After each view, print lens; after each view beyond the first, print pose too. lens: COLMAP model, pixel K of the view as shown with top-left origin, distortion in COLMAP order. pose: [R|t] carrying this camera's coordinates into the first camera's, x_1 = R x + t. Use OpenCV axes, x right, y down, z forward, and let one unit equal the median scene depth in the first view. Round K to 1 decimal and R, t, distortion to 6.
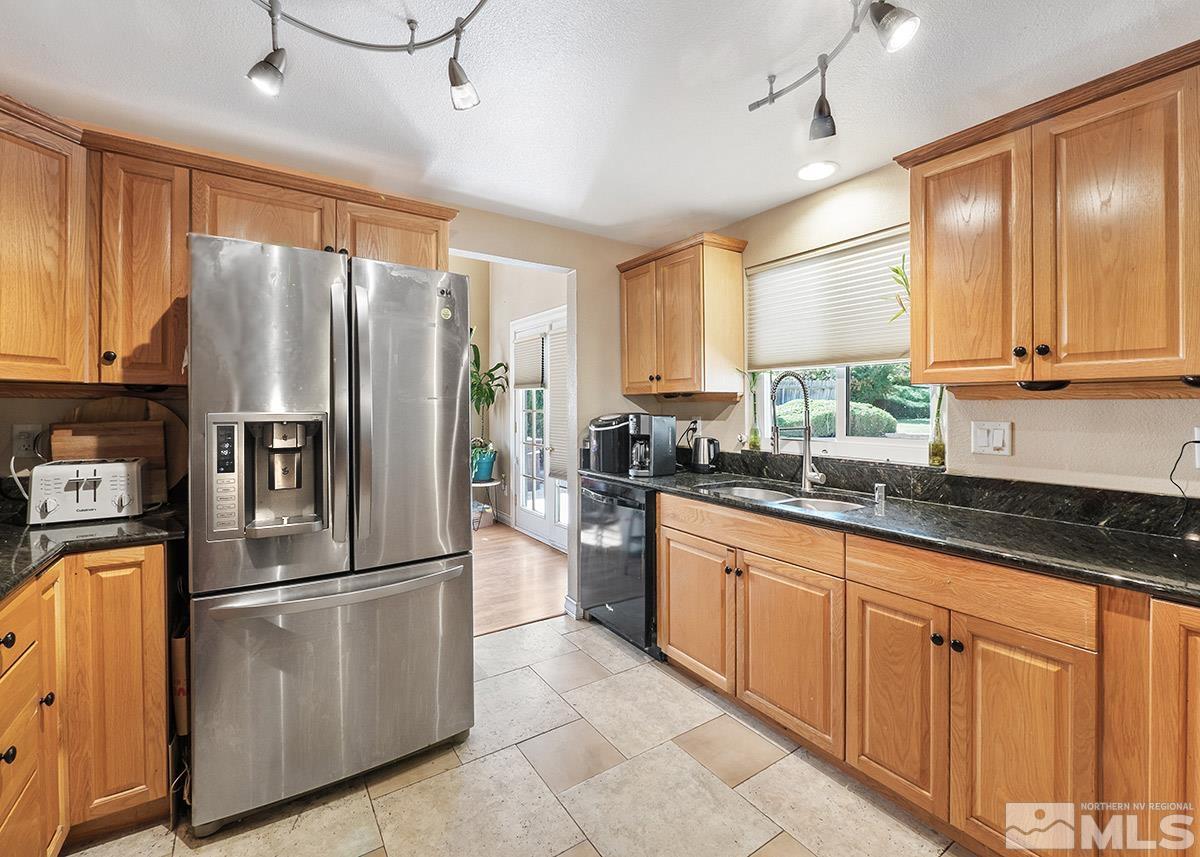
lens RADIAL K [[516.1, 0, 600.0], [0, 516.1, 428.5], [0, 0, 1]] dist [-0.000059, -0.000021]
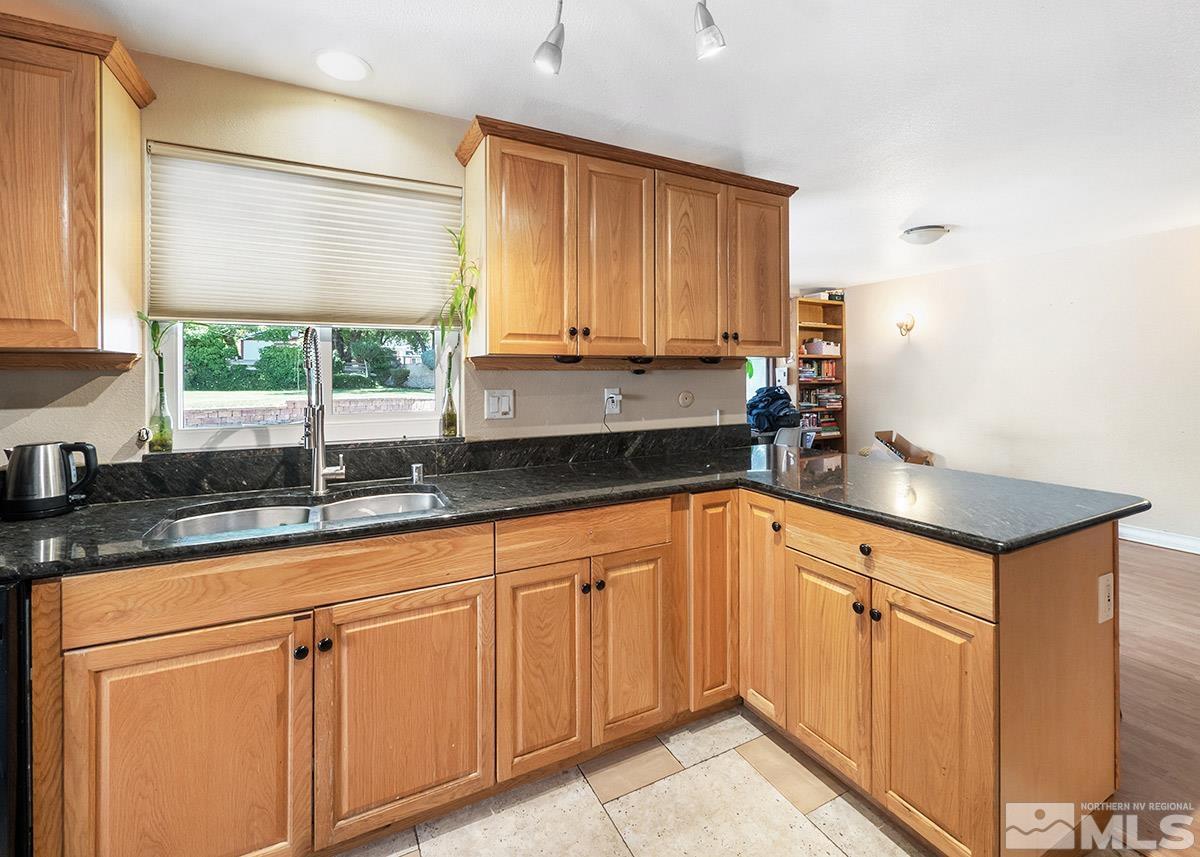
lens RADIAL K [[512.5, 0, 600.2], [0, 512.5, 383.9], [0, 0, 1]] dist [-0.003816, -0.000169]
pose [[0.124802, -0.016588, 0.992043, -0.327725], [0.049801, 0.998705, 0.010434, -0.026893], [-0.990931, 0.048103, 0.125466, 0.646579]]
